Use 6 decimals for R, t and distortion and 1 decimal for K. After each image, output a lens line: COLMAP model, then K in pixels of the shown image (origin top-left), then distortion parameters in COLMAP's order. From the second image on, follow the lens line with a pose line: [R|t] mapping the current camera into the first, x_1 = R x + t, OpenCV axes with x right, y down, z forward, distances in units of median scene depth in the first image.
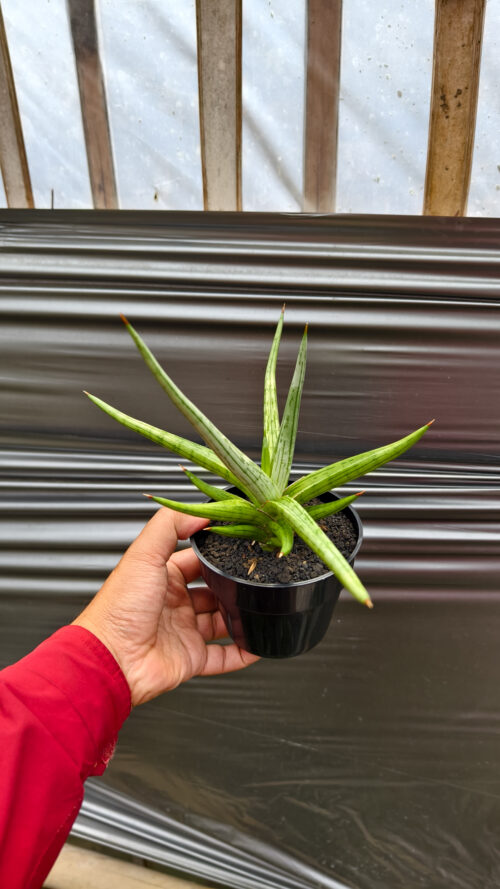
lens RADIAL K [[624.1, 0, 245.8], [0, 624.1, 444.2], [0, 0, 1]] dist [-0.006765, -0.002059]
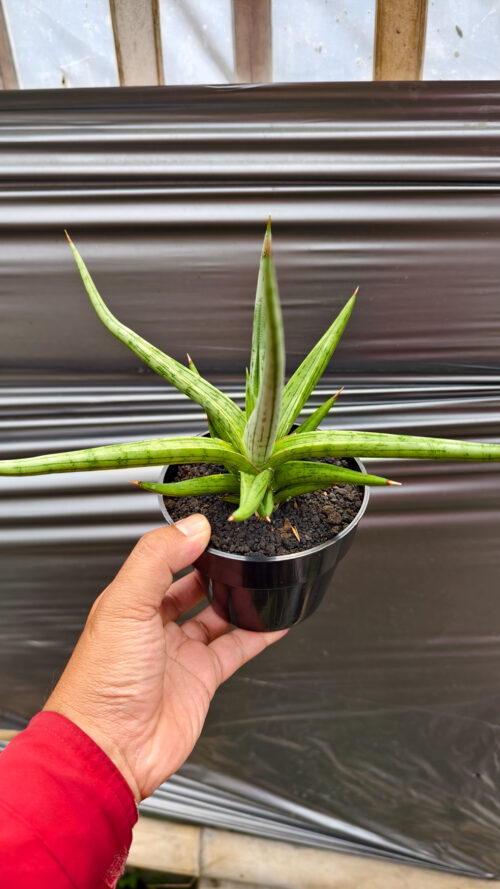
lens RADIAL K [[621.5, 0, 251.2], [0, 621.5, 445.2], [0, 0, 1]] dist [-0.011516, 0.001283]
pose [[0.996706, -0.053937, 0.060568, 0.034847], [0.047982, 0.994244, 0.095796, 0.030983], [-0.065387, -0.092575, 0.993556, 0.102632]]
